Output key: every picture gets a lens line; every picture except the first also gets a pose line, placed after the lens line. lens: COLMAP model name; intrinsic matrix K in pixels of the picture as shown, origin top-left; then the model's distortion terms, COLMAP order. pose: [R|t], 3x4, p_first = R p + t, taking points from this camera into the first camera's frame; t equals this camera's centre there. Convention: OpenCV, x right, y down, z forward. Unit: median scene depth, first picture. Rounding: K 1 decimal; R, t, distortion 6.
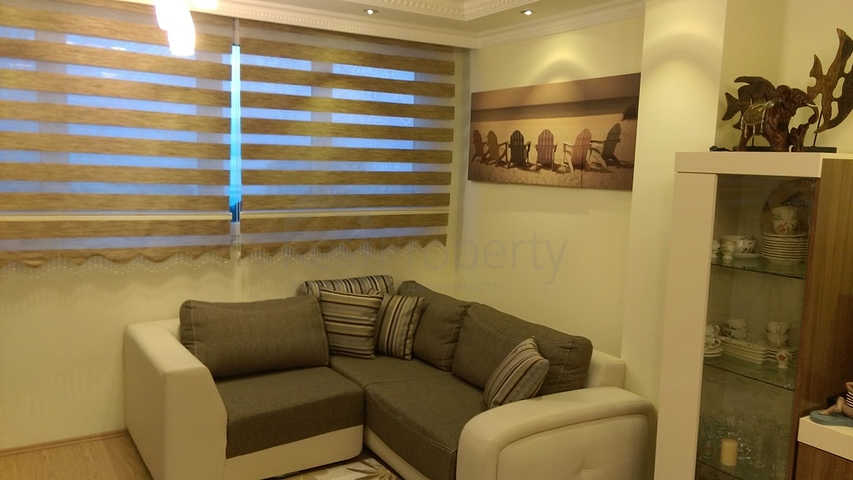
lens RADIAL K [[707.7, 0, 425.6], [0, 707.7, 240.2], [0, 0, 1]] dist [0.053168, 0.001925]
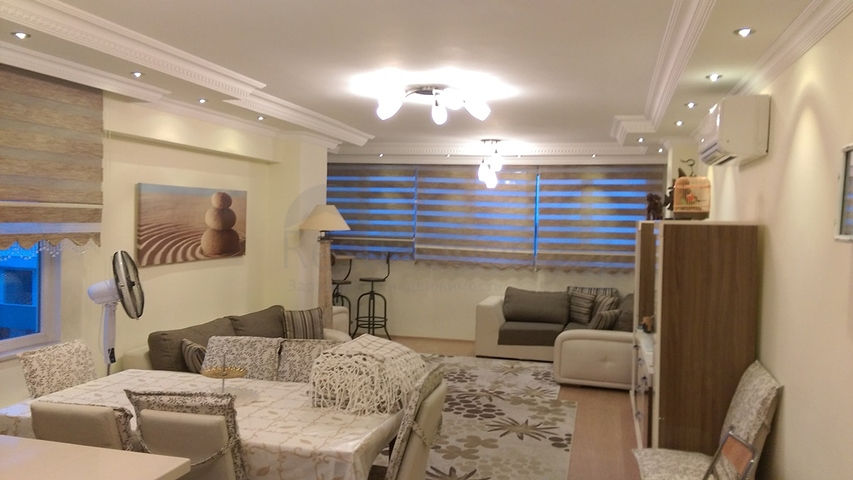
lens RADIAL K [[707.7, 0, 427.2], [0, 707.7, 240.1], [0, 0, 1]] dist [0.053168, 0.001925]
pose [[0.680228, 0.008930, -0.732947, 1.110433], [-0.090746, 0.993259, -0.072117, 0.117590], [0.727362, 0.115568, 0.676453, -0.730275]]
